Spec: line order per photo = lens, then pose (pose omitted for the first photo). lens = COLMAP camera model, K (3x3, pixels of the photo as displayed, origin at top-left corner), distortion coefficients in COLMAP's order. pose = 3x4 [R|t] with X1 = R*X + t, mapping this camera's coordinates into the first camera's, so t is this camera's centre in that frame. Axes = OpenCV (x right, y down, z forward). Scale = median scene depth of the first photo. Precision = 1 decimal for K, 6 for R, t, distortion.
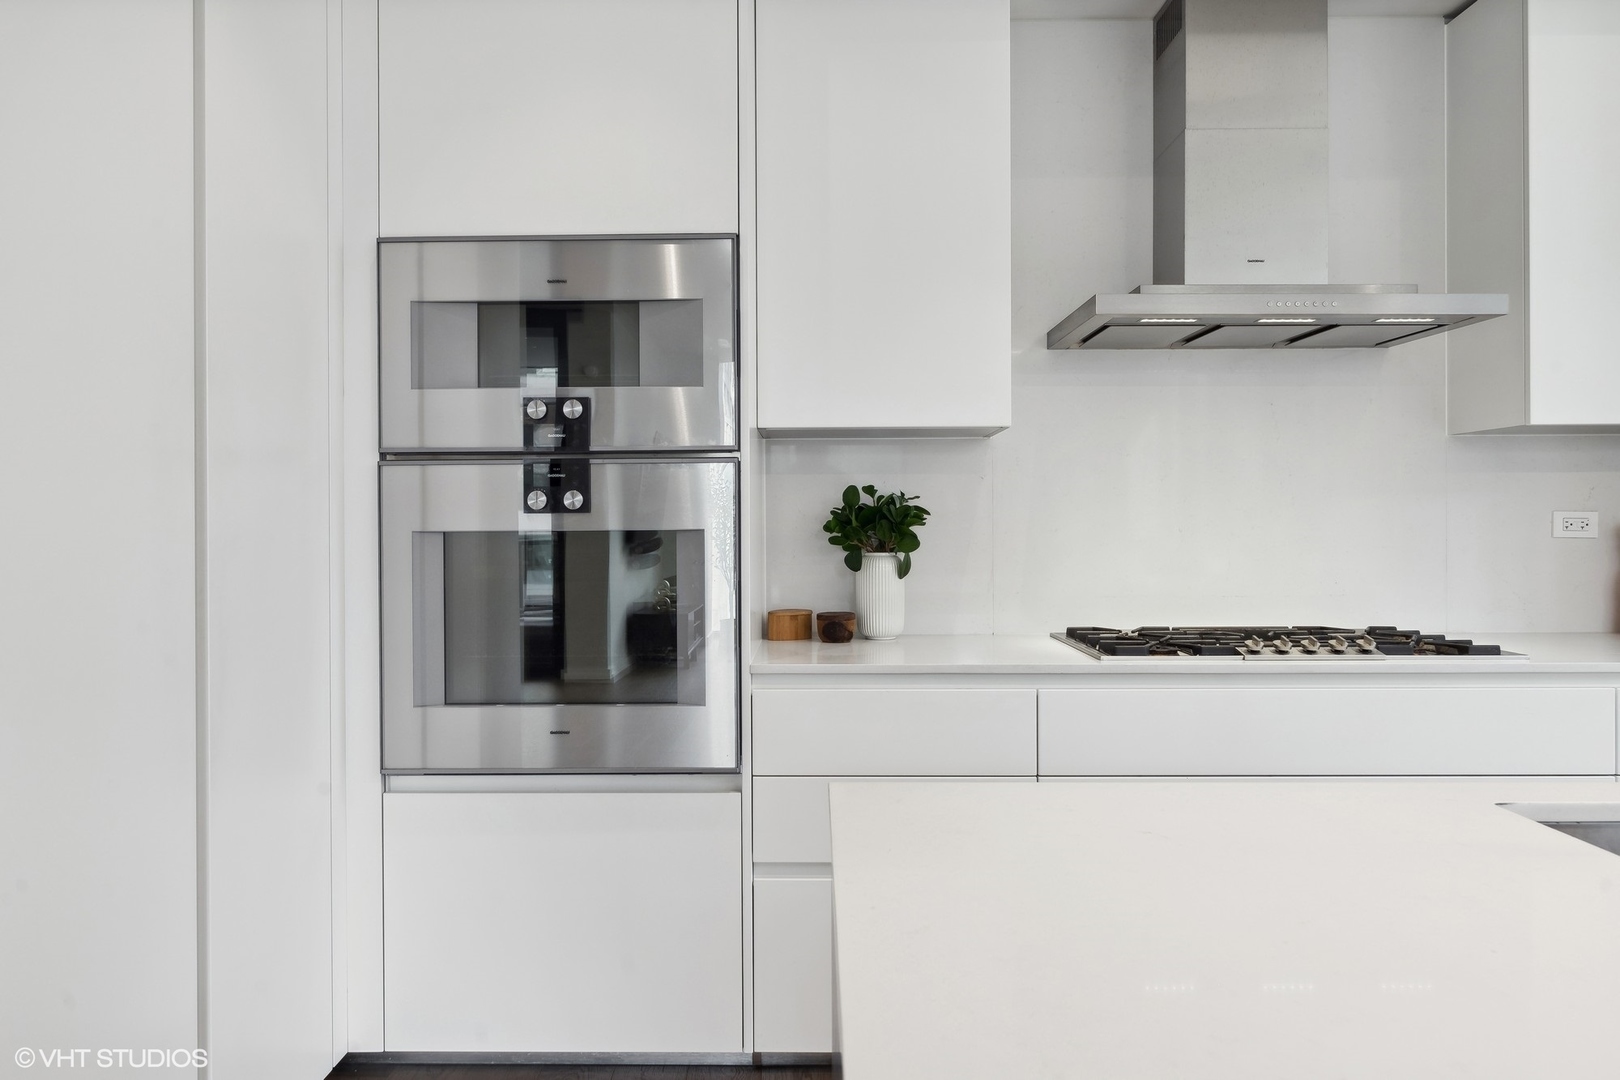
lens RADIAL K [[1082.6, 0, 799.7], [0, 1082.6, 534.3], [0, 0, 1]] dist [0.001875, 0.000274]
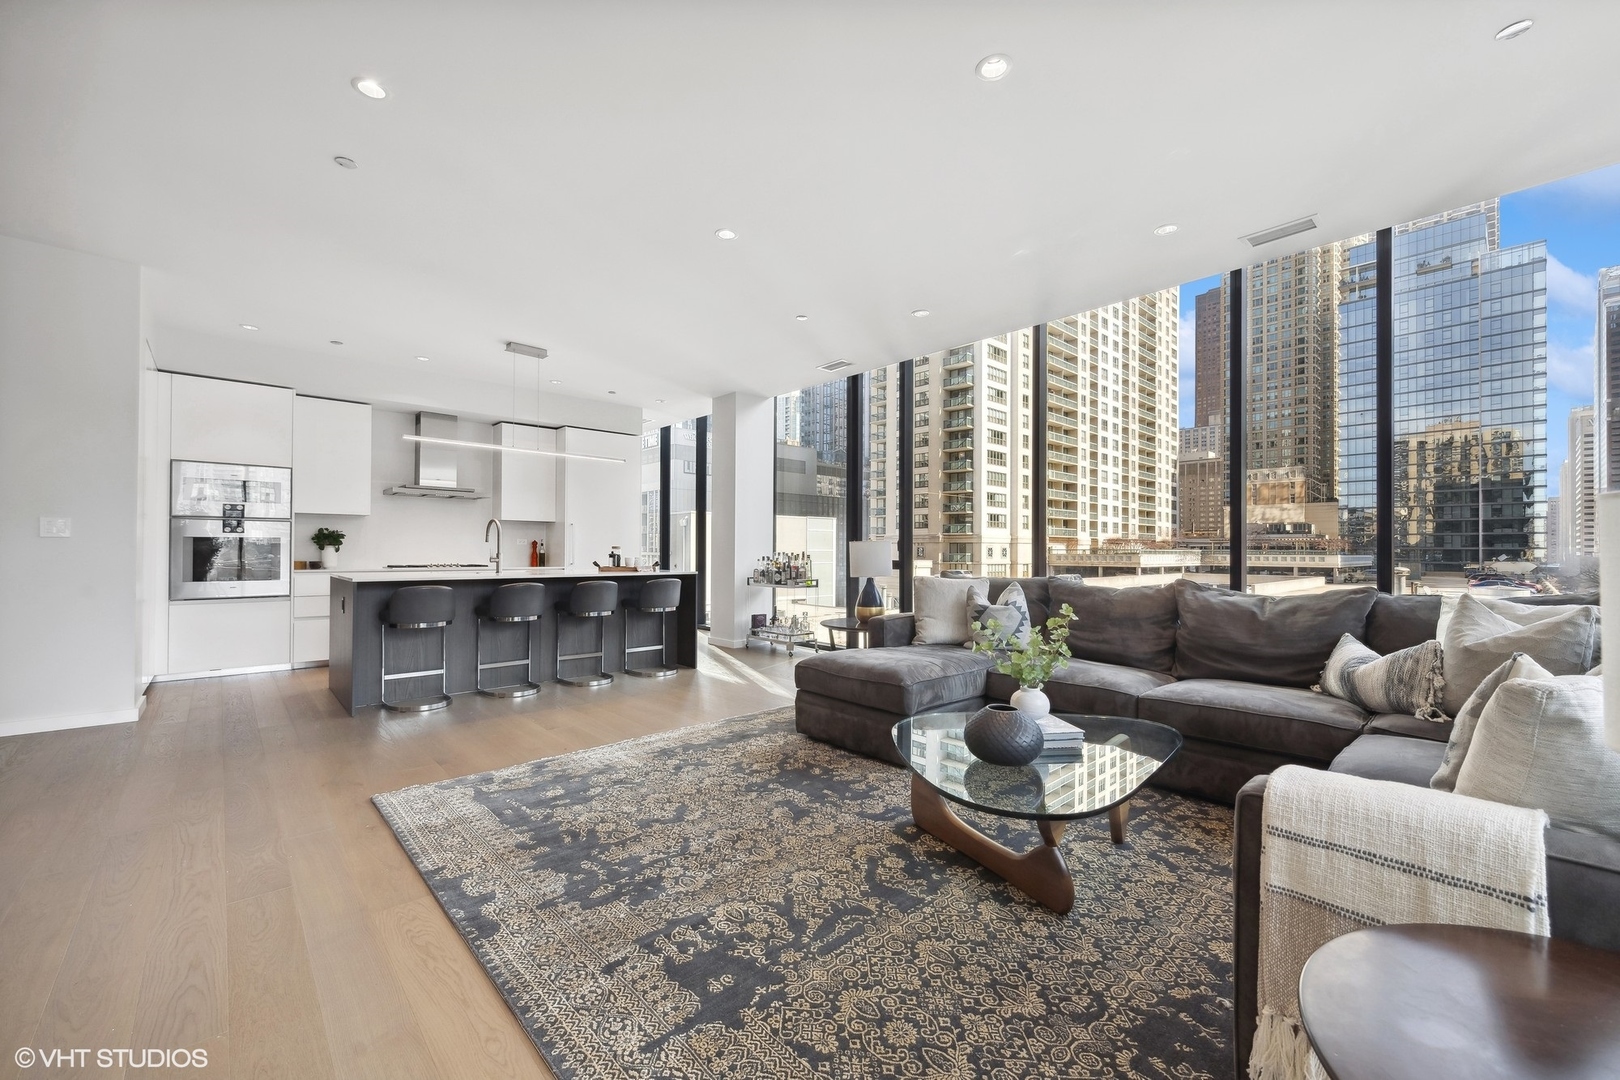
lens RADIAL K [[645.9, 0, 810.0], [0, 645.9, 540.0], [0, 0, 1]] dist [0.004702, 0.000299]
pose [[0.728924, 0.019452, 0.684318, -0.280680], [0.000862, 0.999569, -0.029331, 0.071658], [-0.684594, 0.021970, 0.728593, -2.018517]]
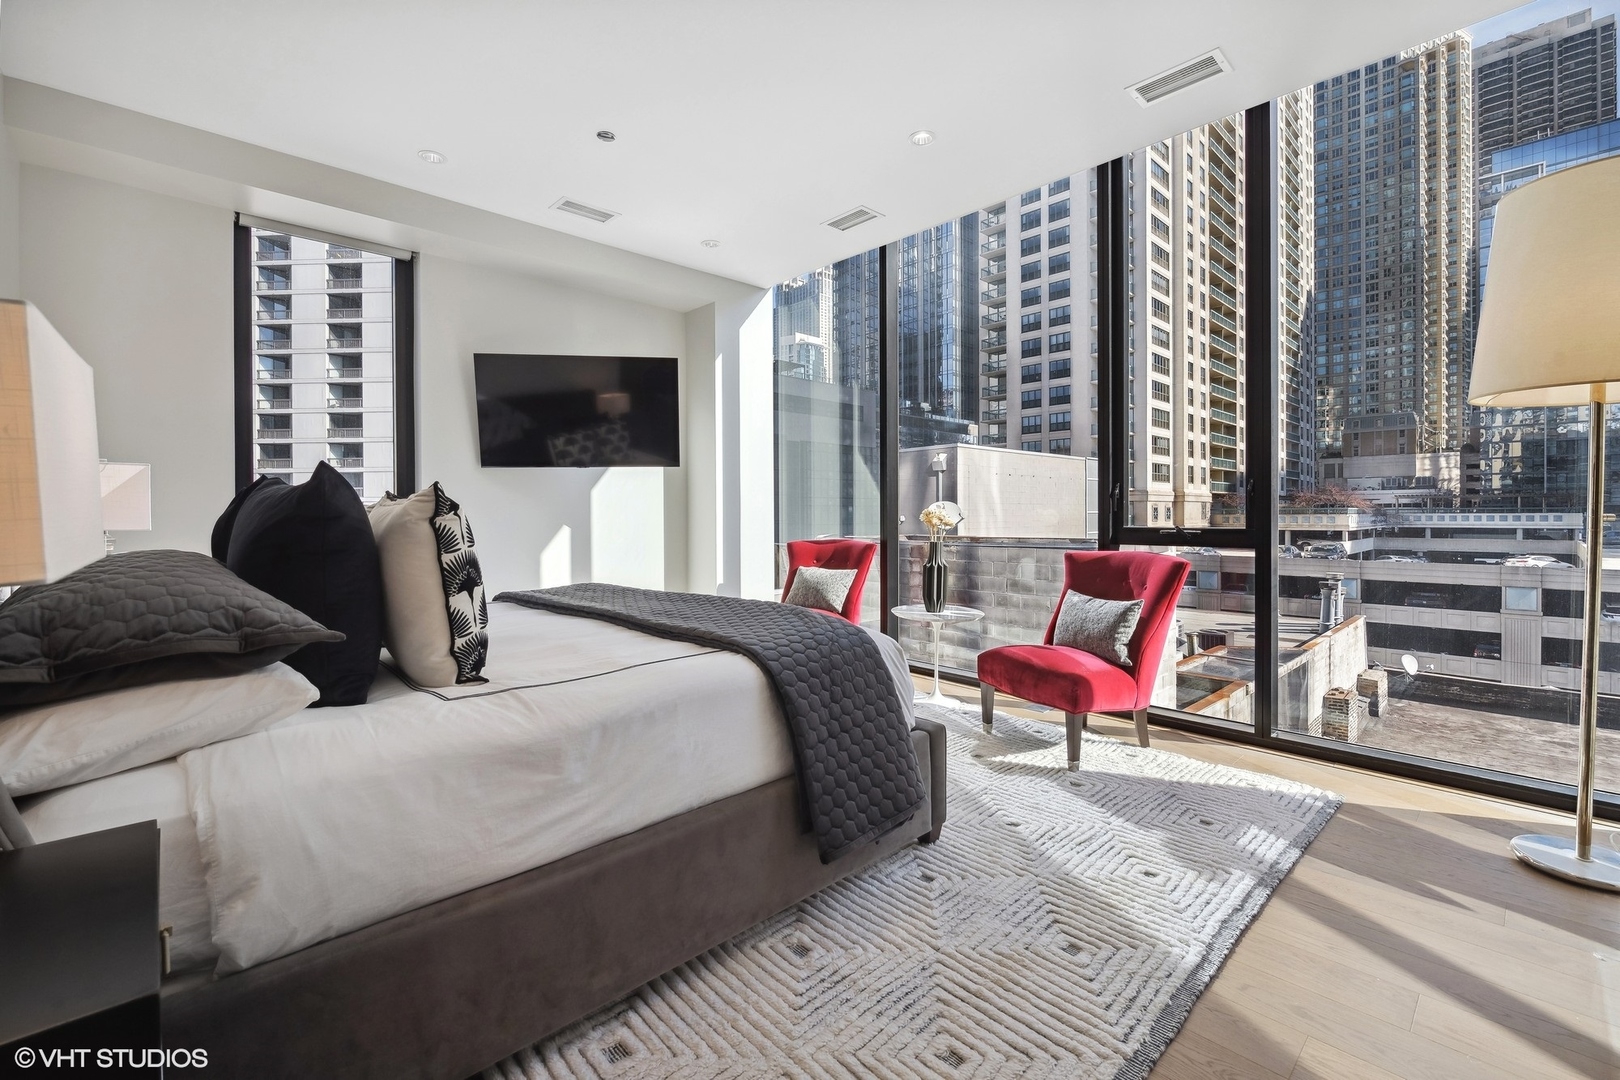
lens RADIAL K [[684.6, 0, 807.0], [0, 684.6, 529.1], [0, 0, 1]] dist [-0.009519, 0.000325]
pose [[0.723386, -0.014296, 0.690295, 0.372773], [0.010296, 0.999898, 0.009919, -0.034926], [-0.690367, -0.000068, 0.723460, 5.277242]]
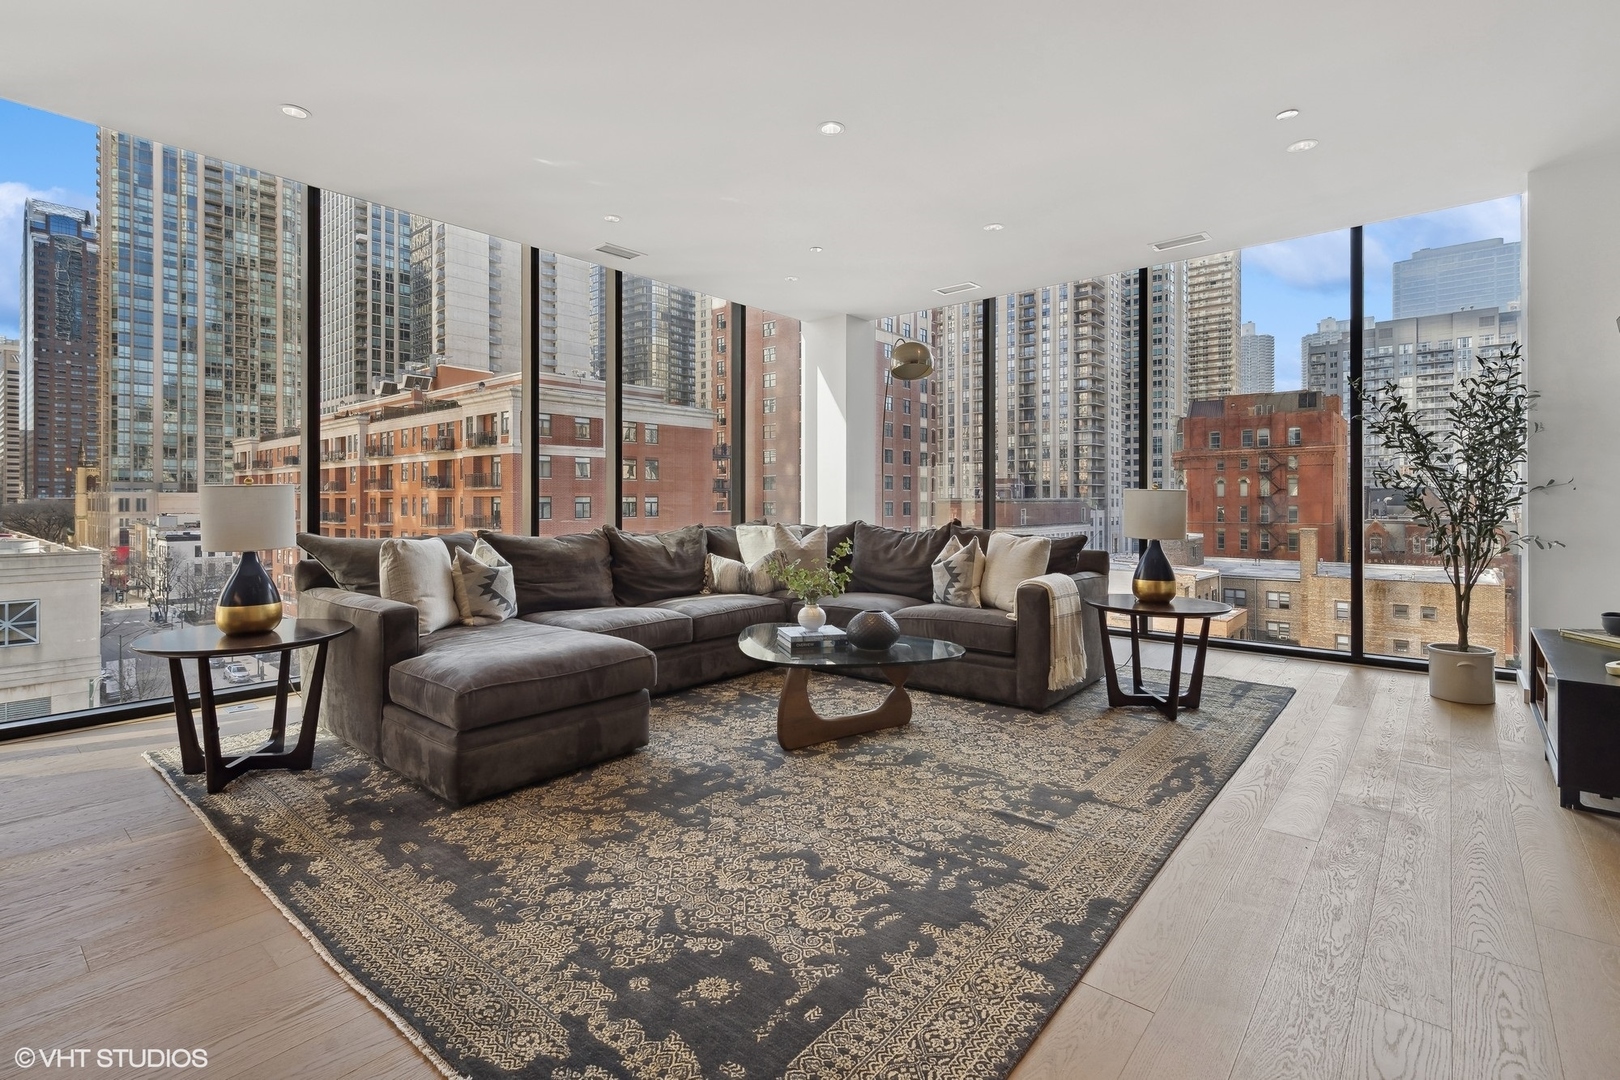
lens RADIAL K [[750.1, 0, 805.8], [0, 750.1, 495.4], [0, 0, 1]] dist [0.005605, 0.000579]
pose [[-0.770323, 0.009195, 0.637588, -0.309491], [0.011972, 0.999928, 0.000044, 0.048782], [-0.637542, 0.007667, -0.770378, -0.403980]]
